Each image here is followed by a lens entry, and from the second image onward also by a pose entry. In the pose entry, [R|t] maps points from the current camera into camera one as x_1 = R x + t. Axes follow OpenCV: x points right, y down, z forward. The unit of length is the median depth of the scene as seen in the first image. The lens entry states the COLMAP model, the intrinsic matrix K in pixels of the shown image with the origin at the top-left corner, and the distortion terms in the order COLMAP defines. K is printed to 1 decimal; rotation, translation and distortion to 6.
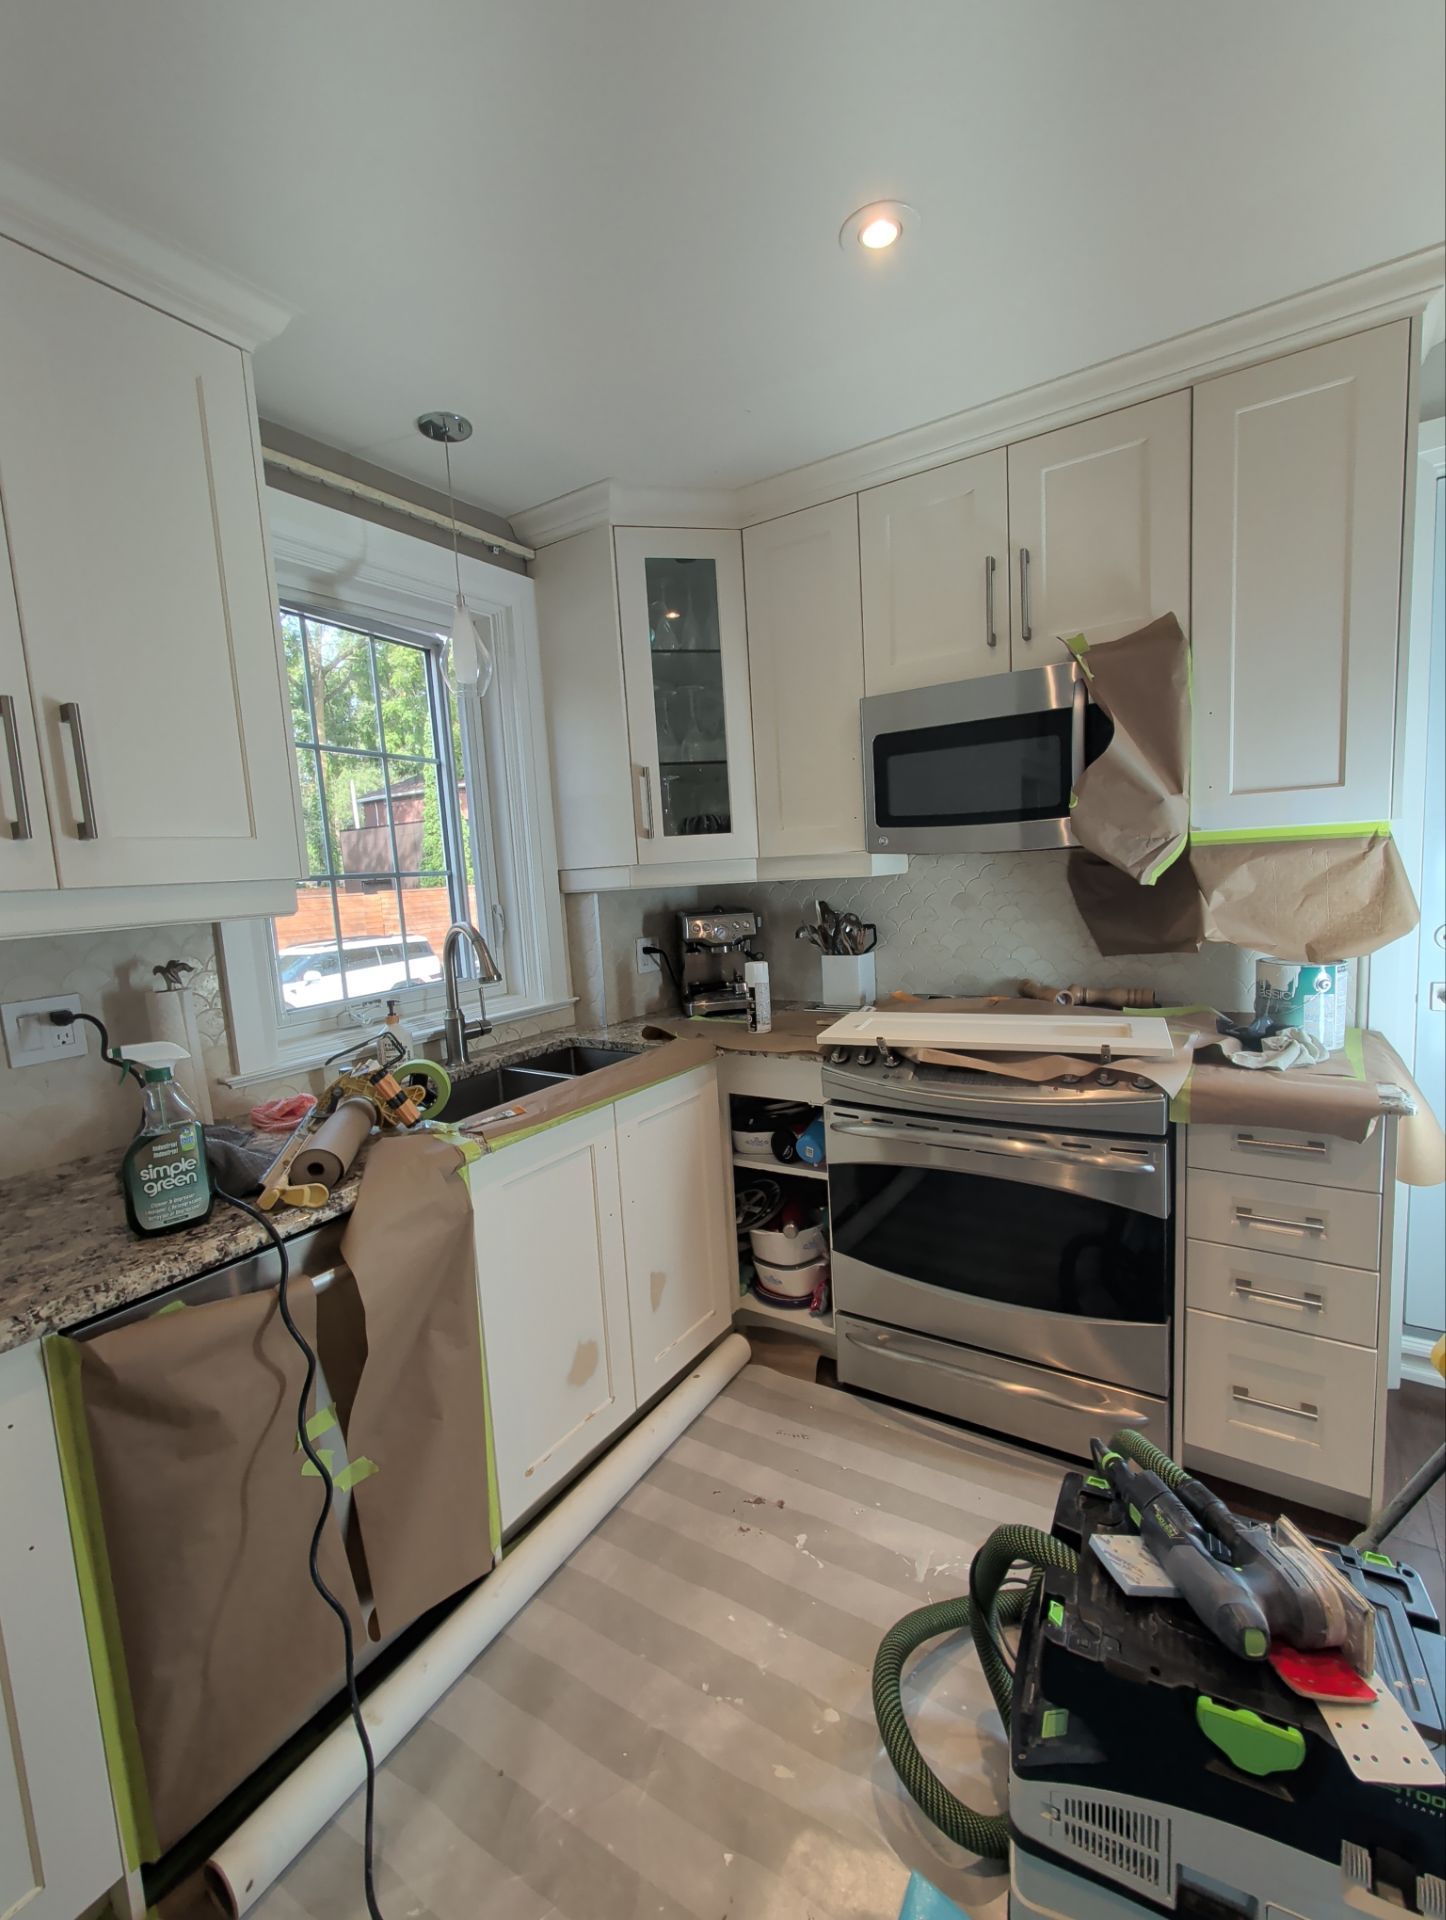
lens RADIAL K [[824.5, 0, 723.0], [0, 824.5, 960.0], [0, 0, 1]] dist [0.002726, -0.000404]
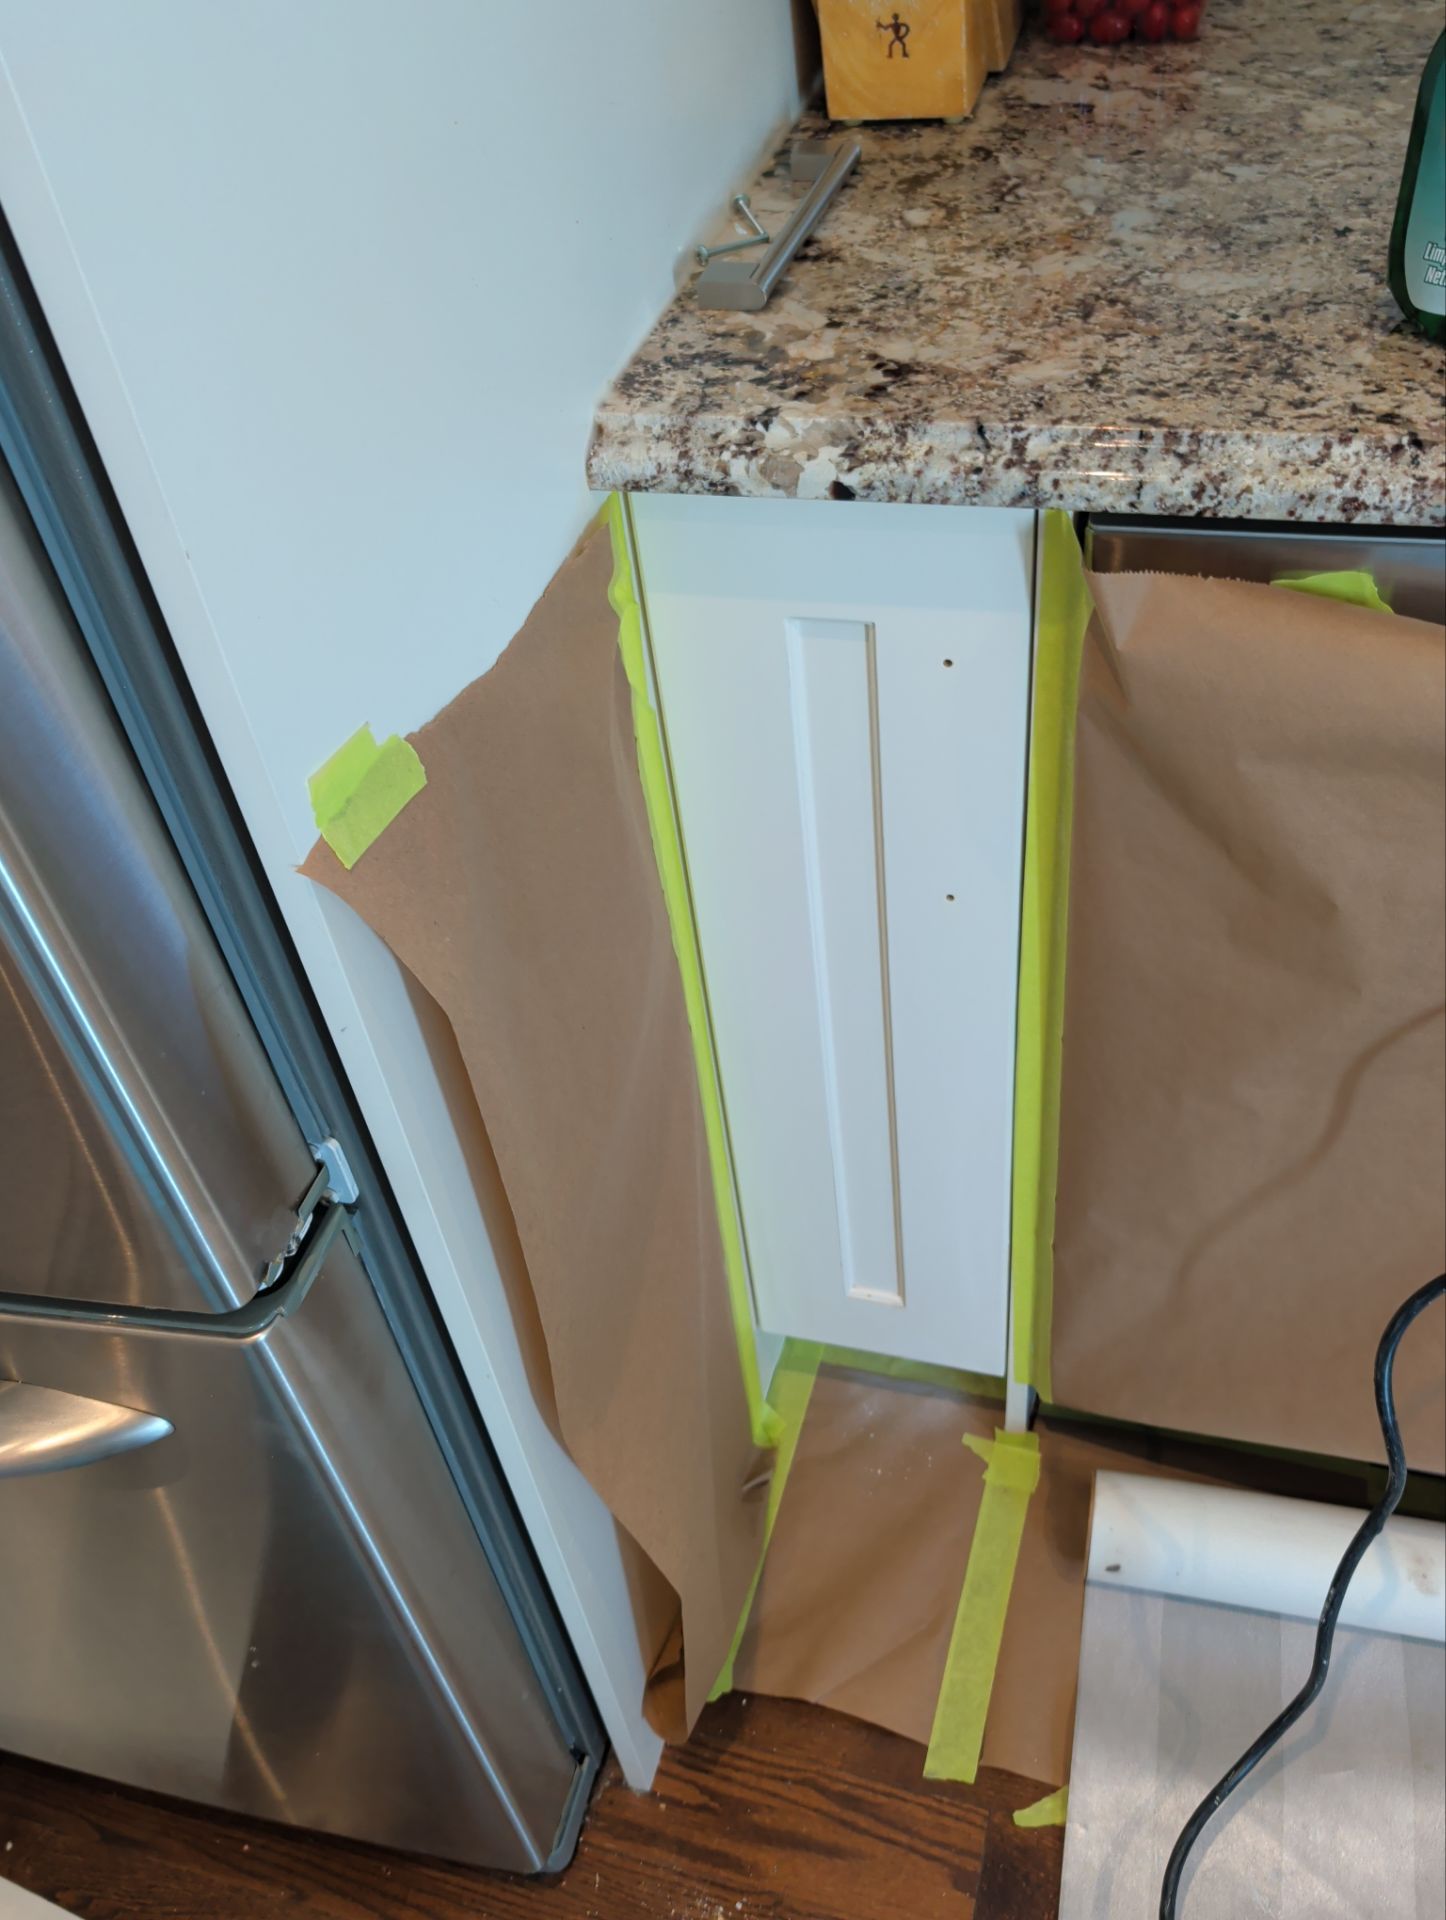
lens RADIAL K [[1626.0, 0, 723.0], [0, 1626.0, 960.0], [0, 0, 1]] dist [0.012597, 0.008105]
pose [[0.265492, 0.685200, -0.678244, -0.111466], [-0.002790, 0.704033, 0.710162, 0.039834], [0.964109, -0.186650, 0.188827, 0.351598]]
